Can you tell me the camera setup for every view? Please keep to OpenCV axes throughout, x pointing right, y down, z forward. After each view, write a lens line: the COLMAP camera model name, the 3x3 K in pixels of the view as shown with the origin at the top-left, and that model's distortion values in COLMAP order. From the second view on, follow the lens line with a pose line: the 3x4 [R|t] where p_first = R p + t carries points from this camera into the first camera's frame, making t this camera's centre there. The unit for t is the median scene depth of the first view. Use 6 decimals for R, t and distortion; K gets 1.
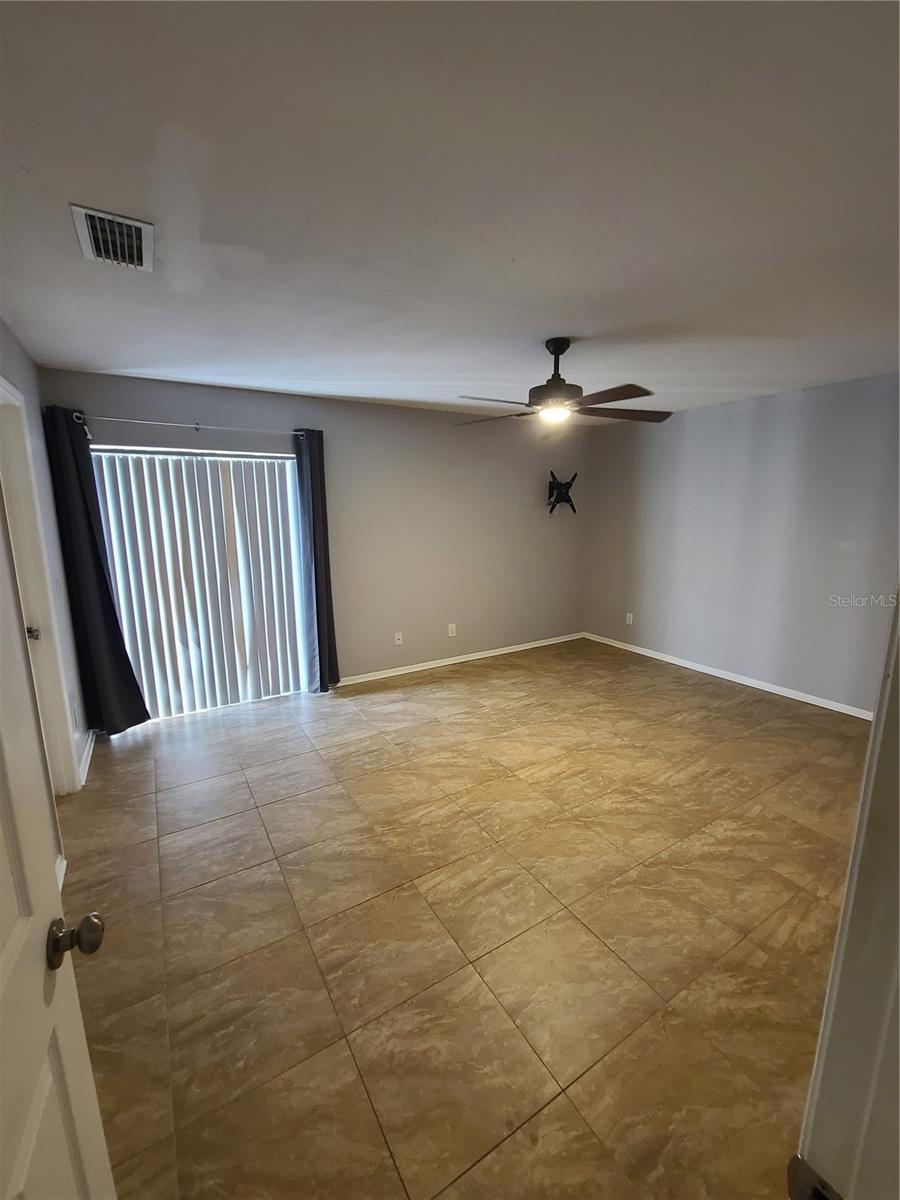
lens RADIAL K [[489.3, 0, 446.6], [0, 489.3, 589.8], [0, 0, 1]] dist [0.001074, -0.004094]
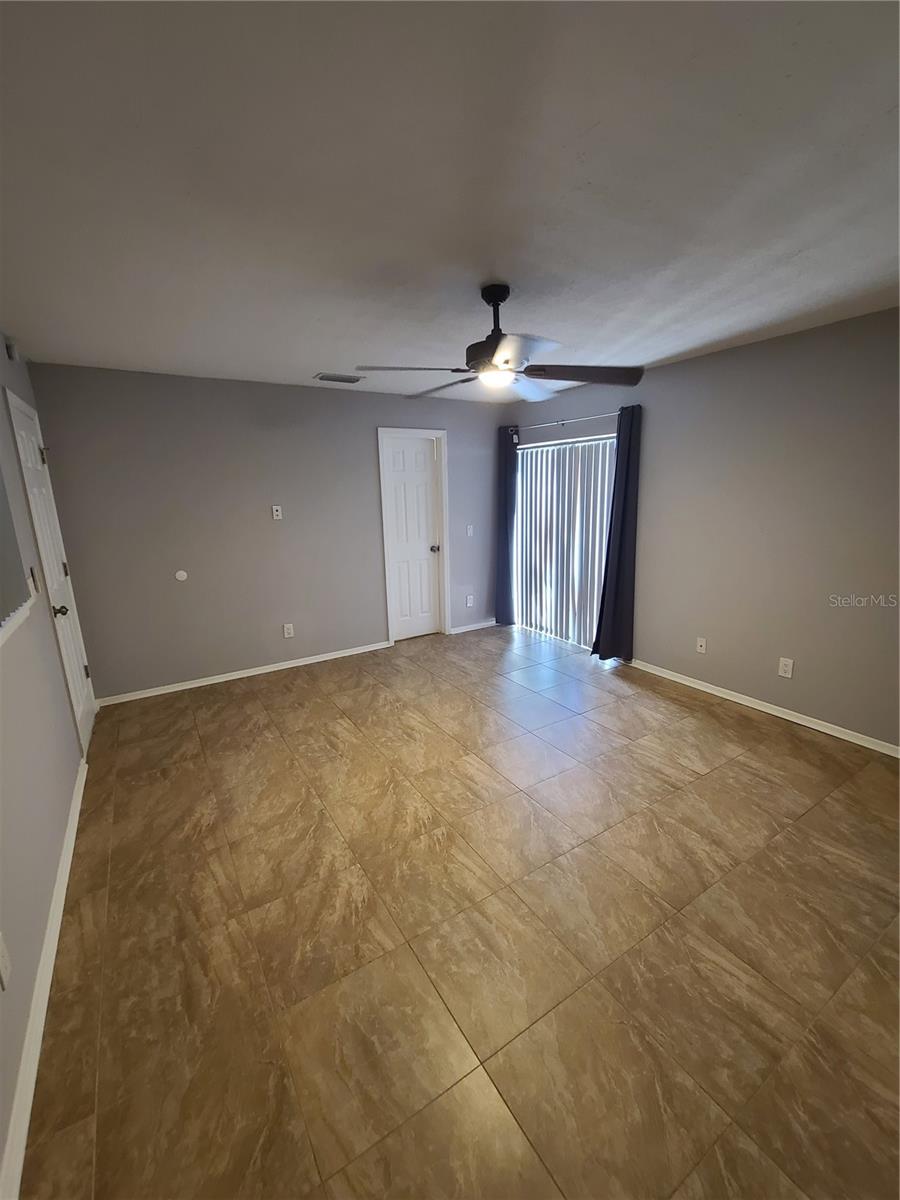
lens RADIAL K [[489.3, 0, 463.0], [0, 489.3, 582.0], [0, 0, 1]] dist [0.001074, -0.004094]
pose [[0.035673, 0.197849, -0.979583, 1.159875], [-0.142463, 0.971203, 0.190968, -0.175623], [0.989157, 0.132742, 0.062832, 0.959172]]
